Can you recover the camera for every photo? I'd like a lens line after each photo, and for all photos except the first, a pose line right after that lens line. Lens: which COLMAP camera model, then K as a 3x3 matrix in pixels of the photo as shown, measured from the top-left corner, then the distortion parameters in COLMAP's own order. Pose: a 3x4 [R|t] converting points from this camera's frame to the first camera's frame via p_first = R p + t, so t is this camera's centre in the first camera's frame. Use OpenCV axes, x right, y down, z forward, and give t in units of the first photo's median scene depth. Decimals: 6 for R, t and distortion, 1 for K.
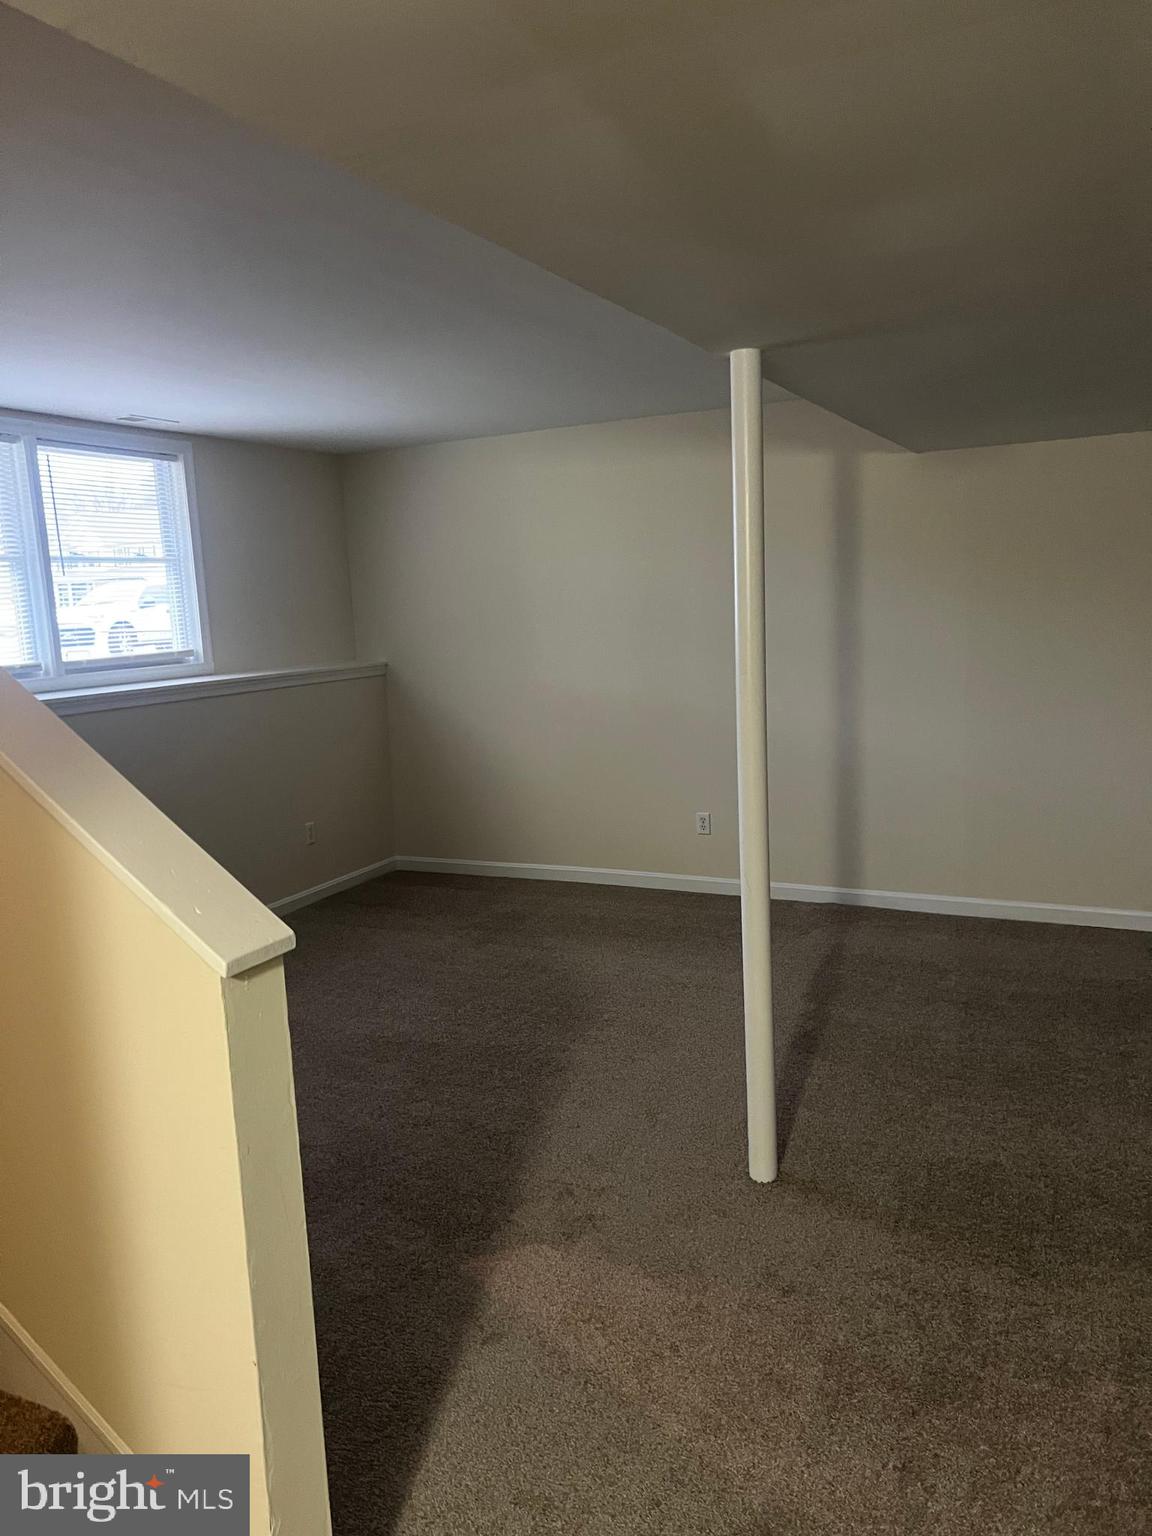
lens RADIAL K [[1145.6, 0, 574.0], [0, 1145.6, 778.2], [0, 0, 1]] dist [0.008110, -0.032830]
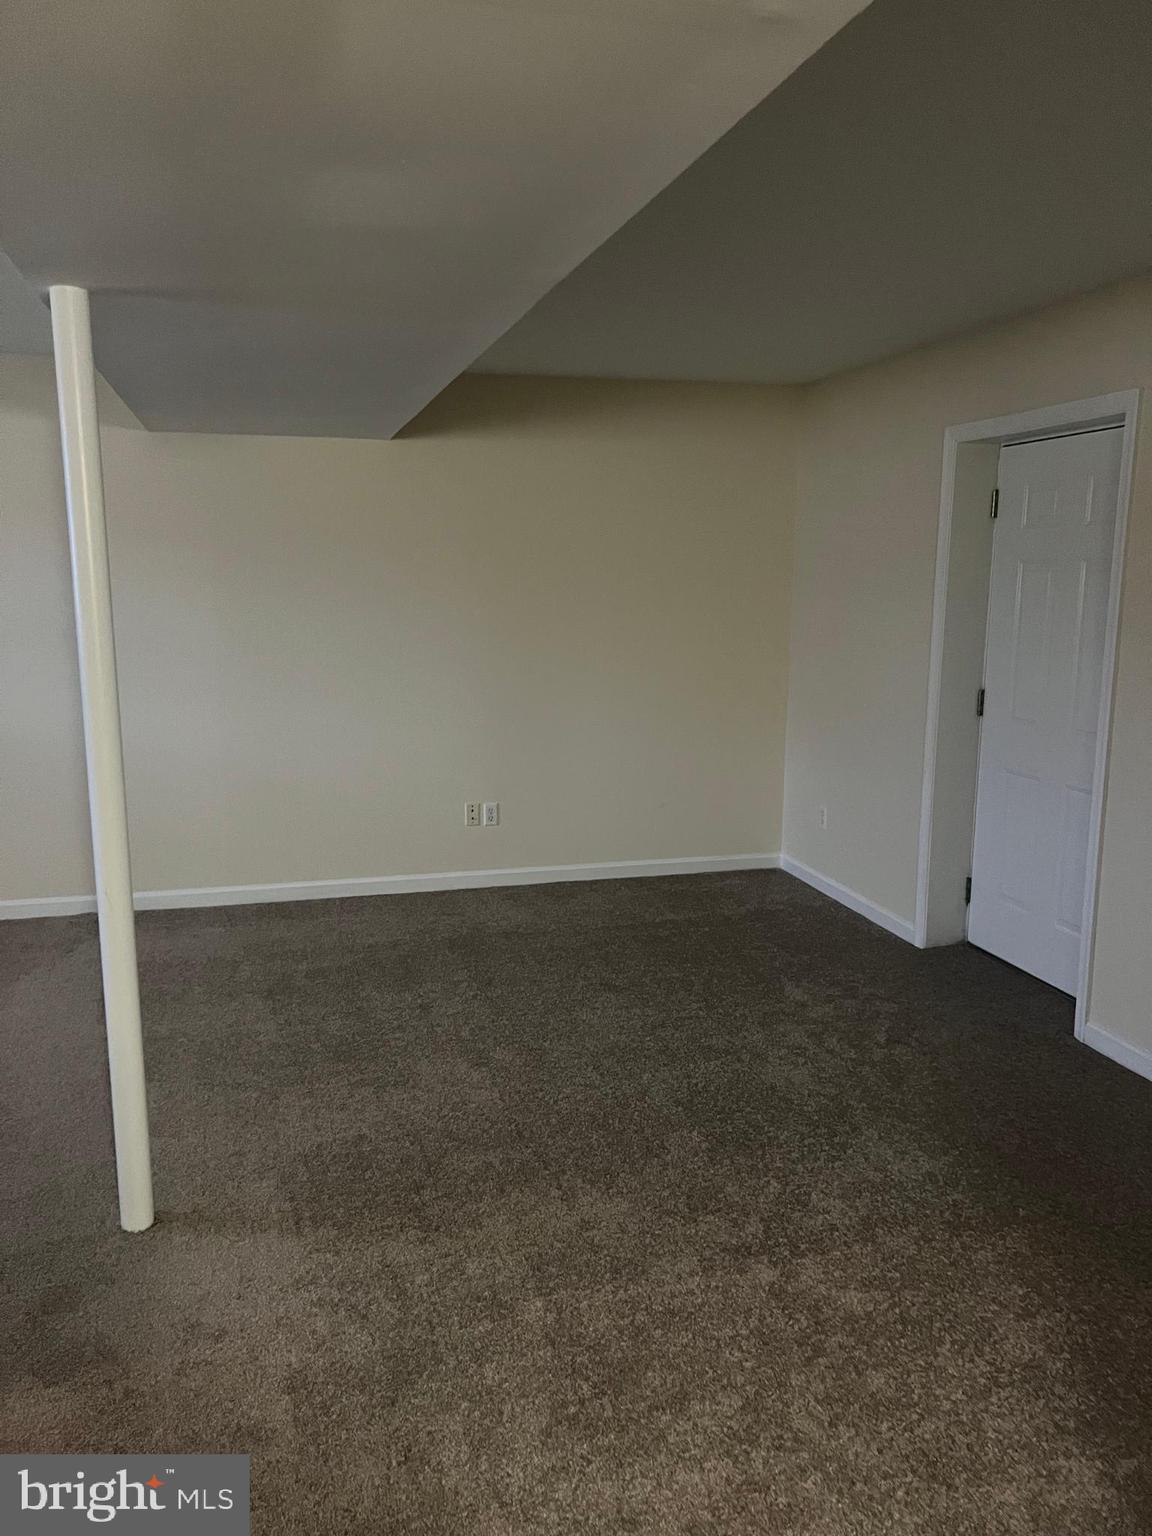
lens RADIAL K [[1145.6, 0, 575.7], [0, 1145.6, 757.1], [0, 0, 1]] dist [0.008110, -0.032830]
pose [[0.743083, -0.062749, 0.666251, -0.165437], [0.069393, 0.997452, 0.016547, -0.005933], [-0.665592, 0.033937, 0.745544, 0.107847]]
